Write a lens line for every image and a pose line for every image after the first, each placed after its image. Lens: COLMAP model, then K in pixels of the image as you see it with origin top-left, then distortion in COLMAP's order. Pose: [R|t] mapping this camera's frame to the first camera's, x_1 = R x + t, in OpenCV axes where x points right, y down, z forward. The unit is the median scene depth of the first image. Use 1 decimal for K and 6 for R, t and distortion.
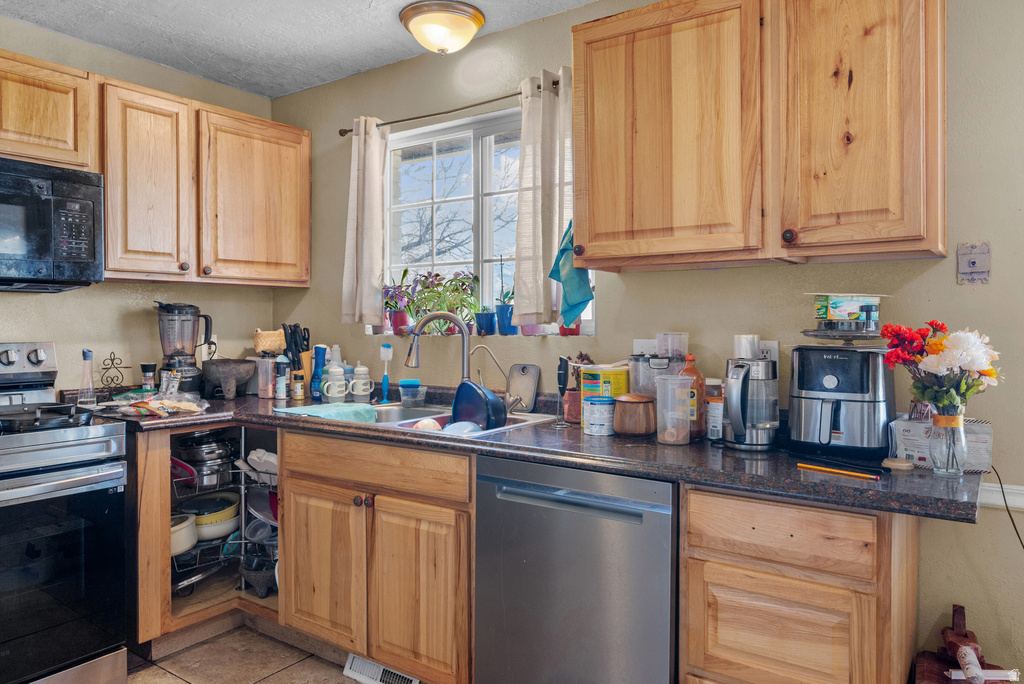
lens RADIAL K [[701.0, 0, 512.3], [0, 701.0, 324.0], [0, 0, 1]] dist [-0.006020, 0.003773]
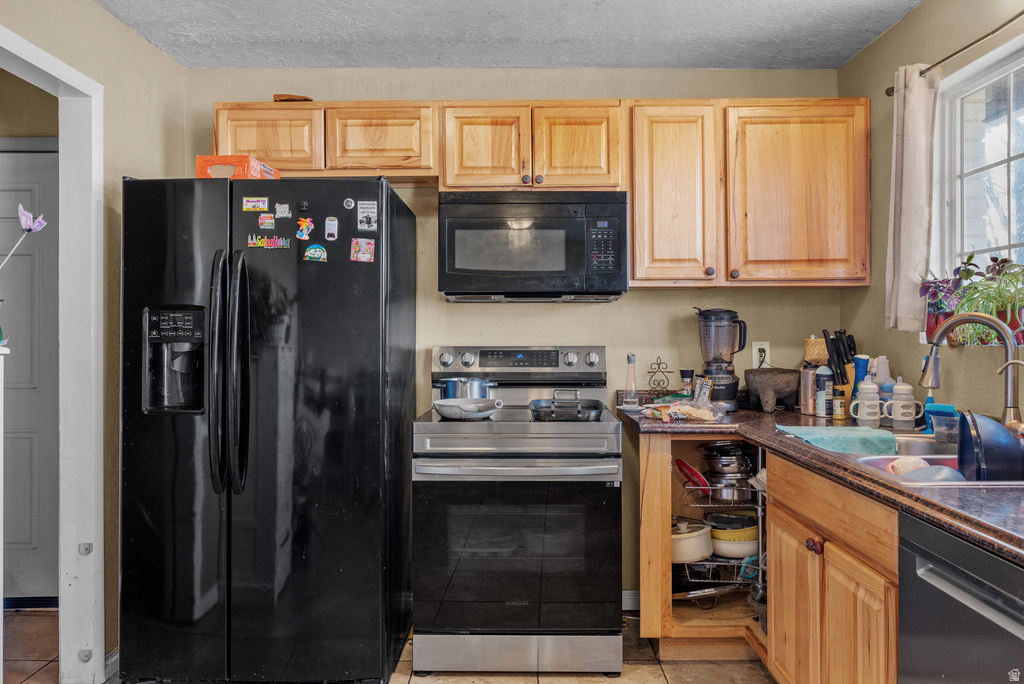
lens RADIAL K [[789.9, 0, 509.9], [0, 789.9, 319.8], [0, 0, 1]] dist [-0.008570, 0.005080]
pose [[0.573803, -0.010766, -0.818923, 0.307212], [0.000386, 0.999917, -0.012876, -0.000177], [0.818993, 0.007072, 0.573759, 0.157070]]
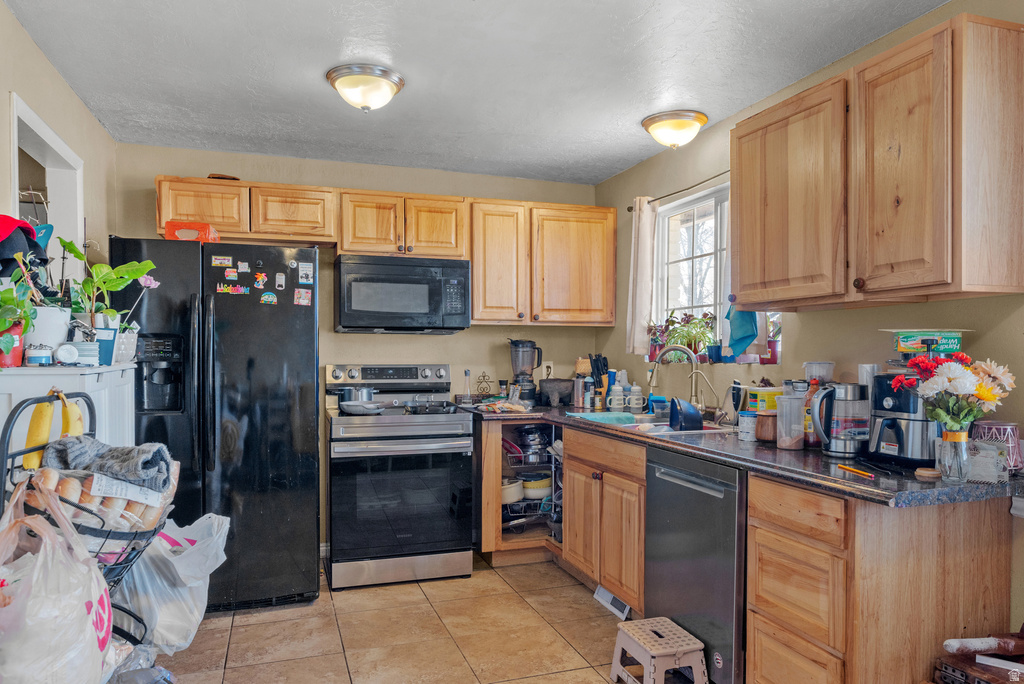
lens RADIAL K [[701.0, 0, 516.1], [0, 701.0, 361.0], [0, 0, 1]] dist [-0.006020, 0.003773]
pose [[0.812583, 0.009156, -0.582773, 0.445343], [-0.003561, 0.999936, 0.010744, -0.000358], [0.582834, -0.006655, 0.812564, -0.250529]]
